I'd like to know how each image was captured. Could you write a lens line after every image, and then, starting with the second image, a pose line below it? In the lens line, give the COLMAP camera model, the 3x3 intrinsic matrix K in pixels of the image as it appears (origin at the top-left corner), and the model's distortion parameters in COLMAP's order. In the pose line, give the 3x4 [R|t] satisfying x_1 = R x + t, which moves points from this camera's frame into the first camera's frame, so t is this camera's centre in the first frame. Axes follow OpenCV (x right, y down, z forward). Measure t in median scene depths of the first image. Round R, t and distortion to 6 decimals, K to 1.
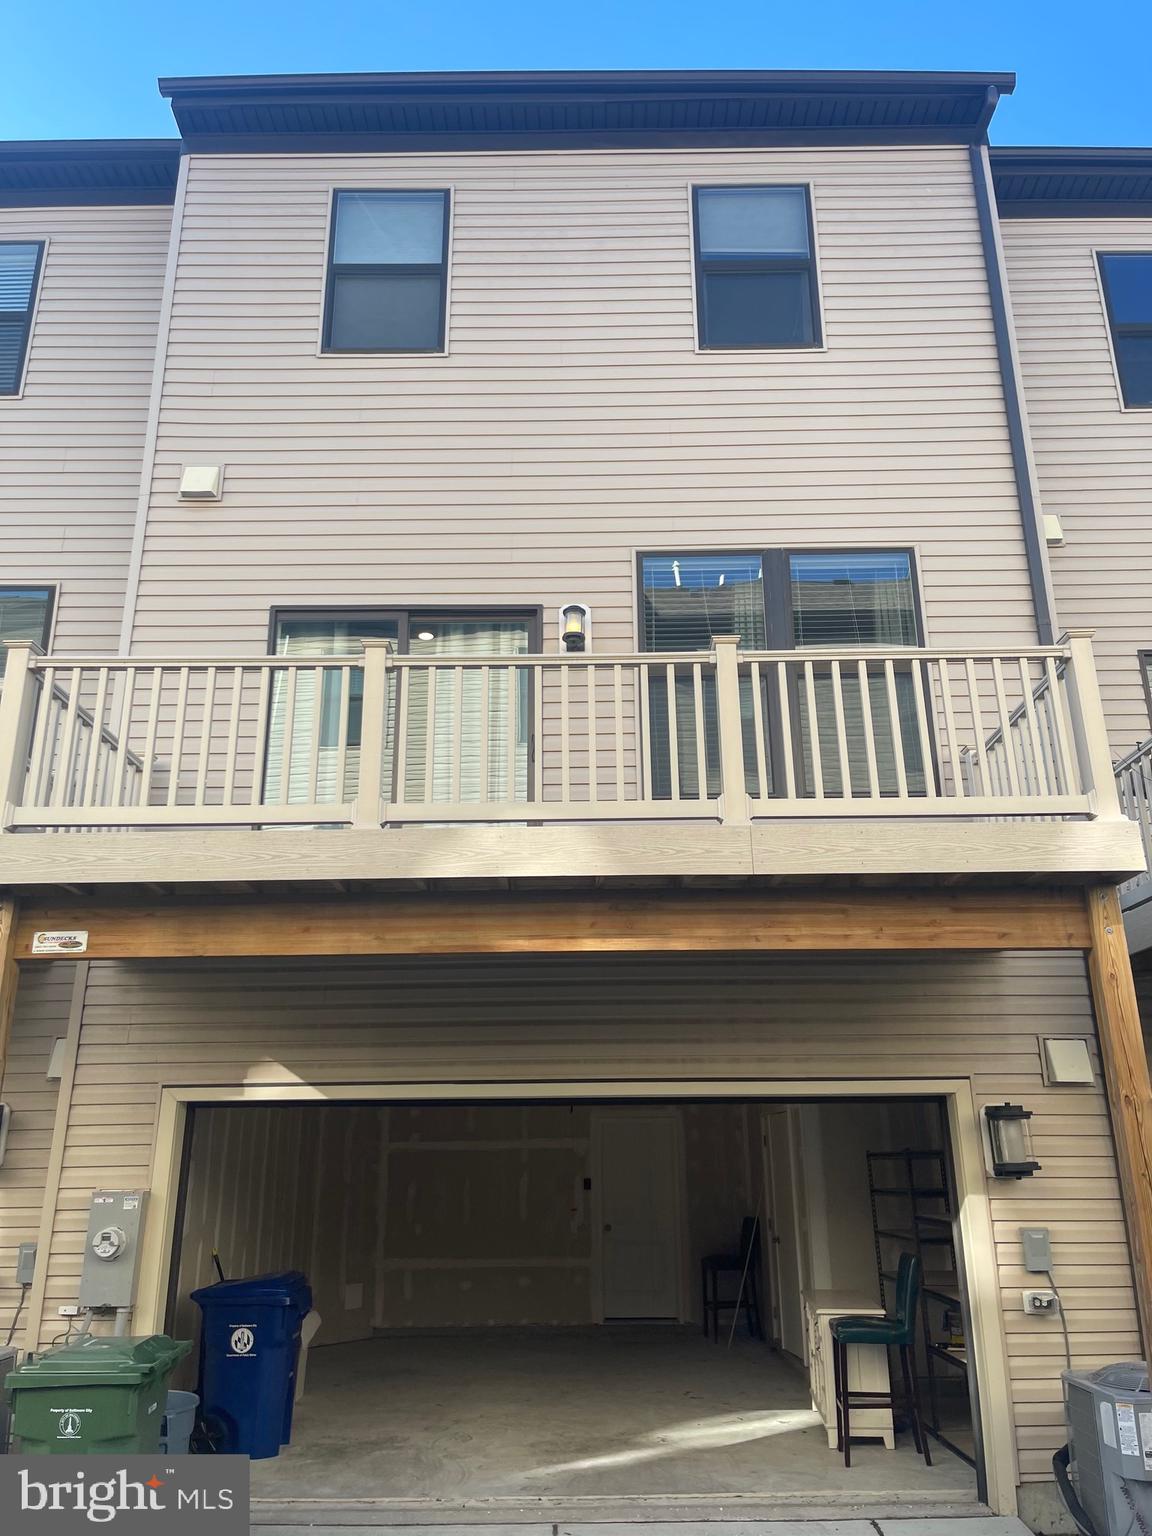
lens RADIAL K [[1175.1, 0, 582.2], [0, 1175.1, 764.3], [0, 0, 1]] dist [0.069656, -0.092445]
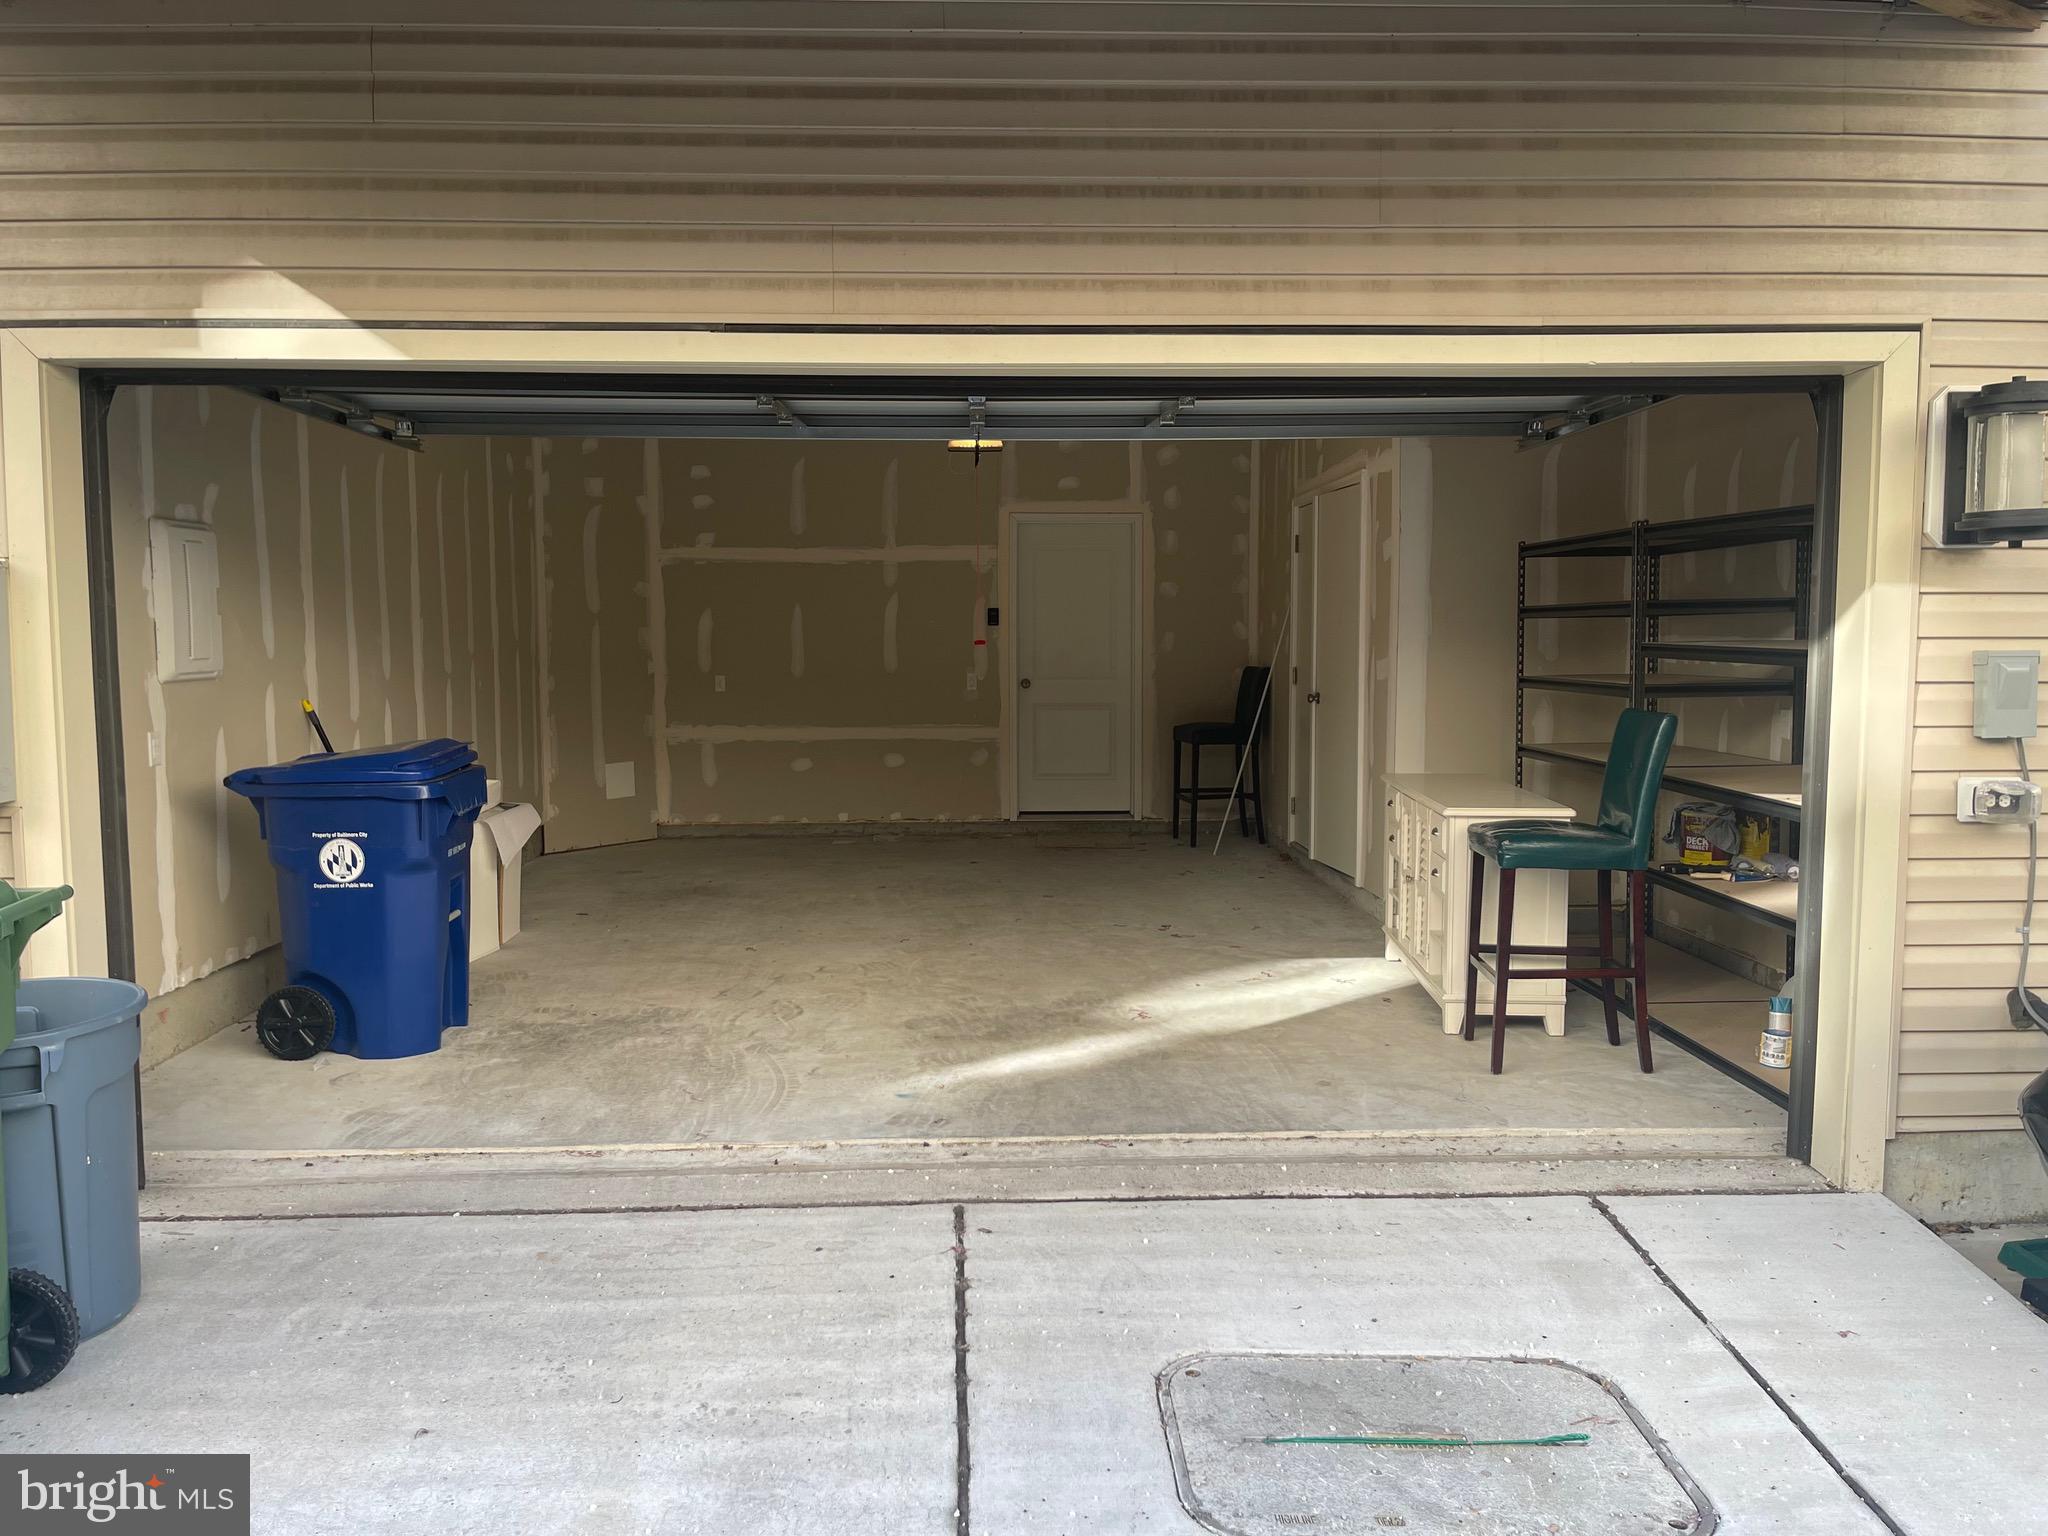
lens RADIAL K [[1566.9, 0, 1025.1], [0, 1566.9, 766.8], [0, 0, 1]] dist [0.069656, -0.092445]
pose [[0.999311, 0.002929, 0.037011, -0.017072], [-0.017599, 0.915134, 0.402766, 0.178658], [-0.032690, -0.403140, 0.914554, 0.409114]]
